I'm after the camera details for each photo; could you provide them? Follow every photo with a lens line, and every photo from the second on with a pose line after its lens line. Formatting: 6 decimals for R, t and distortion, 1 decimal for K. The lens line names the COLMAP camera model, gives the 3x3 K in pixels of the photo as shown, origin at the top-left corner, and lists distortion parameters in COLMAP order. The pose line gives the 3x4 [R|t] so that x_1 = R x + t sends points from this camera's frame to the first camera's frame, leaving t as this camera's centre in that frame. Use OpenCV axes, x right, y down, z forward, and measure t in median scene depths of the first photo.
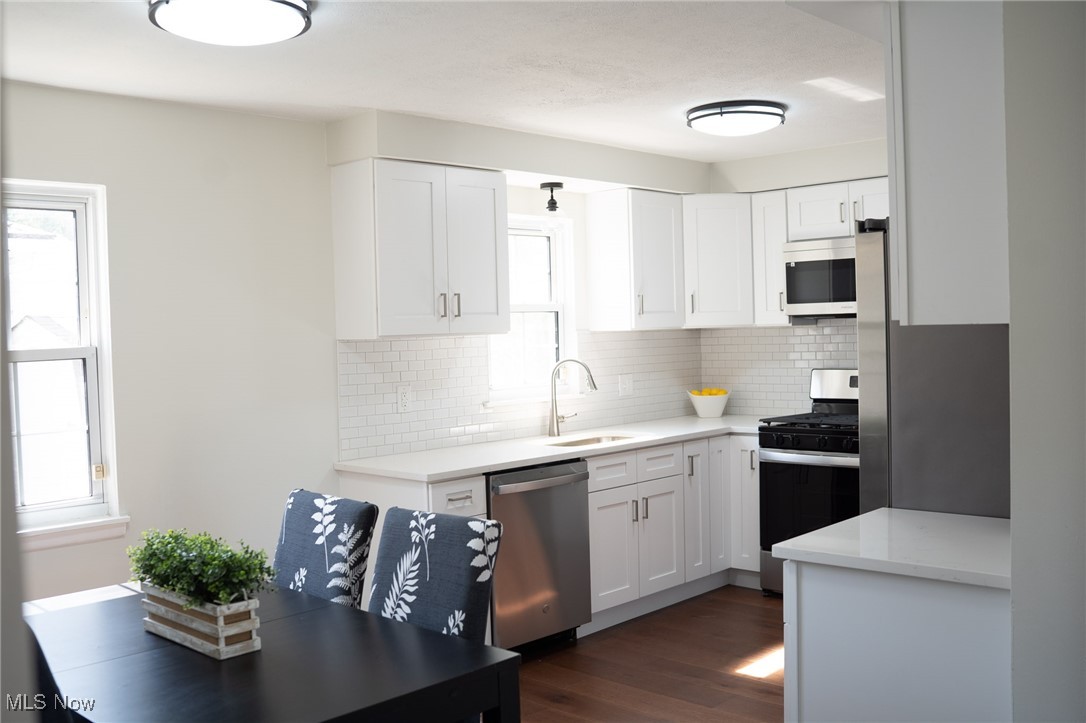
lens RADIAL K [[1051.3, 0, 543.0], [0, 1051.3, 361.5], [0, 0, 1]] dist [0.000021, 0.000018]
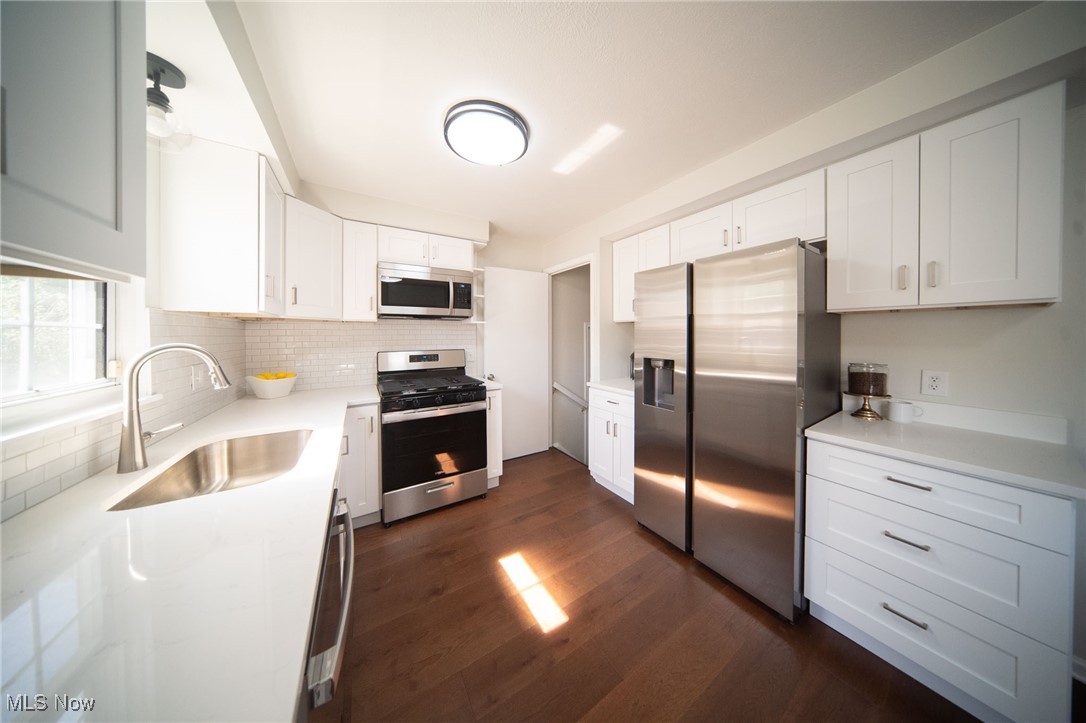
lens RADIAL K [[298.1, 0, 544.3], [0, 298.1, 336.8], [0, 0, 1]] dist [-0.000064, 0.000000]
pose [[0.252433, 0.021440, 0.967377, -0.096207], [0.025100, 0.999273, -0.028697, 0.003599], [-0.967289, 0.031525, 0.251711, 0.693687]]
